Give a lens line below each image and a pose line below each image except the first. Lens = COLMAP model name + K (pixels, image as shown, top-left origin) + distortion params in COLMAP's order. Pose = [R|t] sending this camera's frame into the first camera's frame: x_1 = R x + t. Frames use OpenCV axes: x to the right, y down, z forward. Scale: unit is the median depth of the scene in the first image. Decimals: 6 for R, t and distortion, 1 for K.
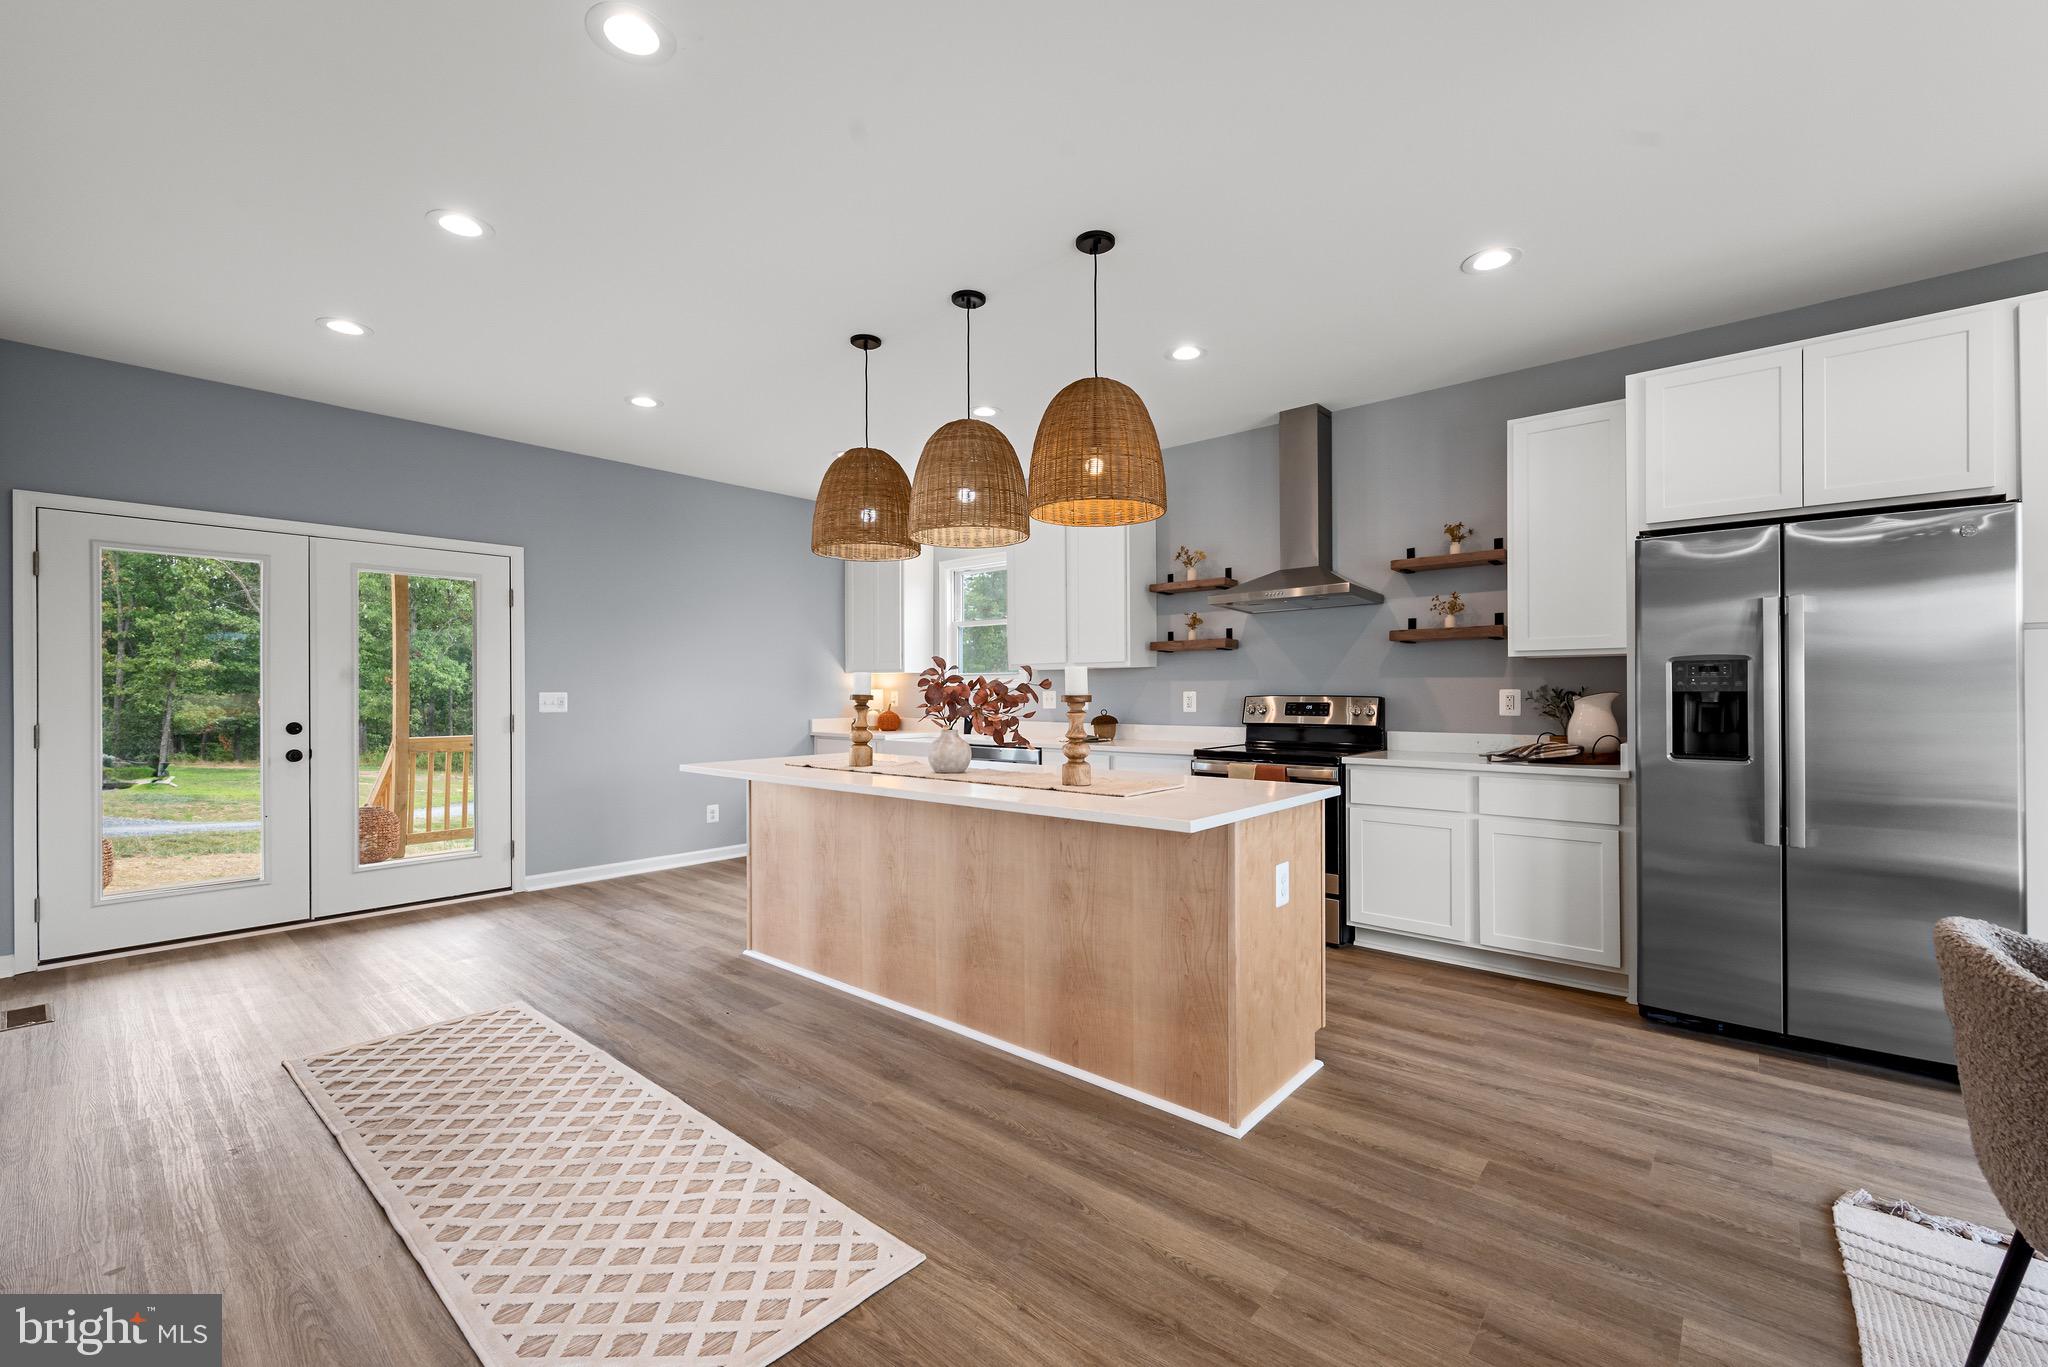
lens RADIAL K [[829.3, 0, 1041.8], [0, 829.3, 694.4], [0, 0, 1]] dist [-0.000583, -0.000132]
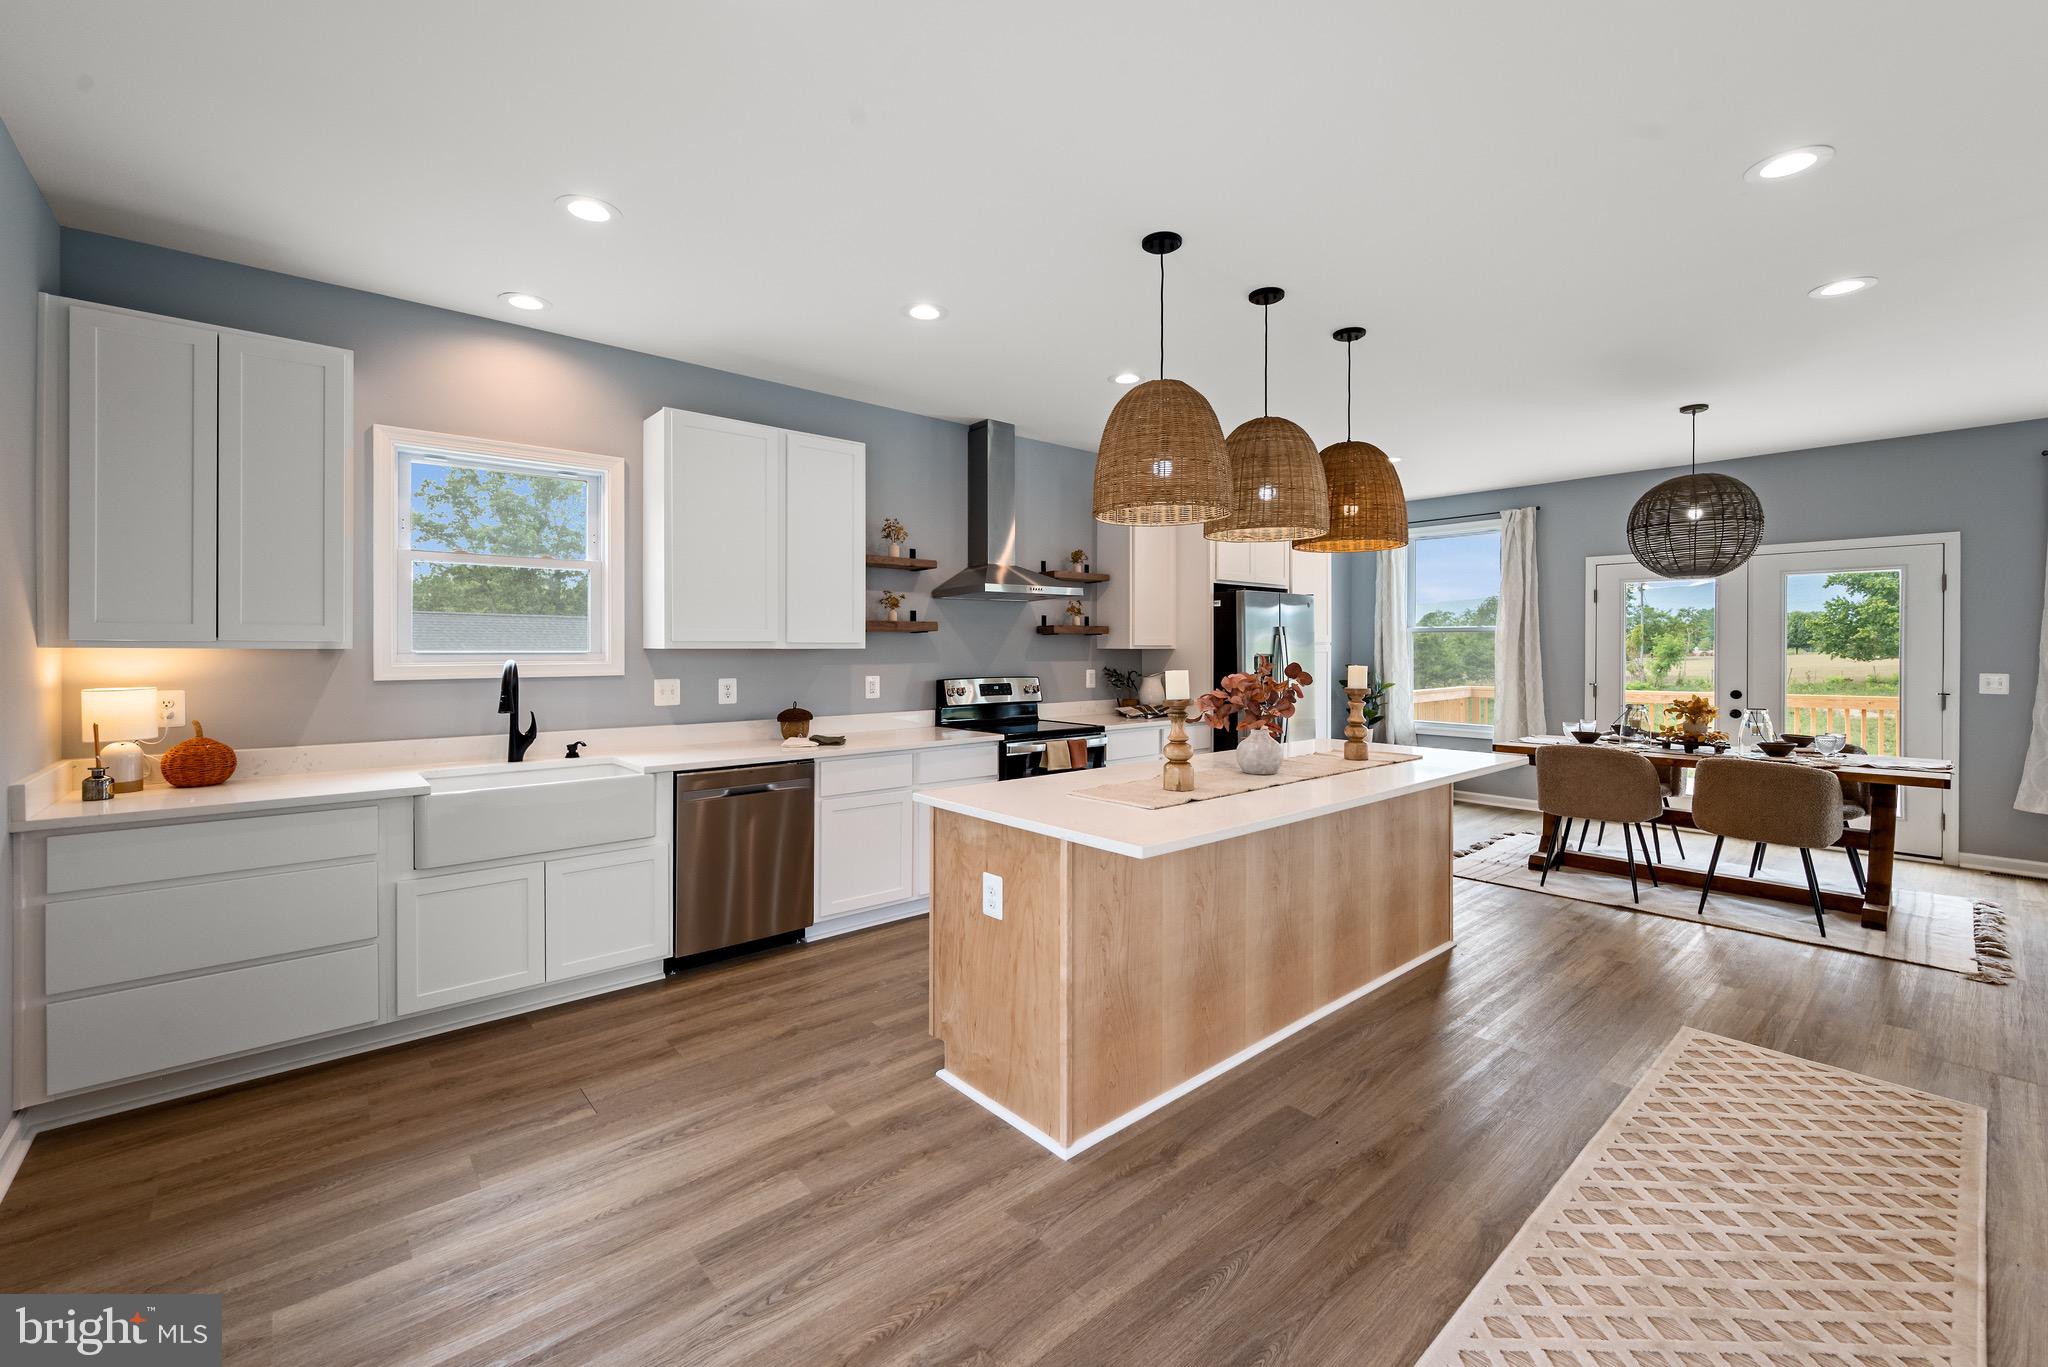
lens RADIAL K [[806.5, 0, 1017.9], [0, 806.5, 654.4], [0, 0, 1]] dist [0.000013, 0.000104]
pose [[0.182551, -0.004250, 0.983187, -0.968465], [0.002003, 0.999990, 0.003950, -0.044298], [-0.983194, 0.001248, 0.182558, 0.981207]]
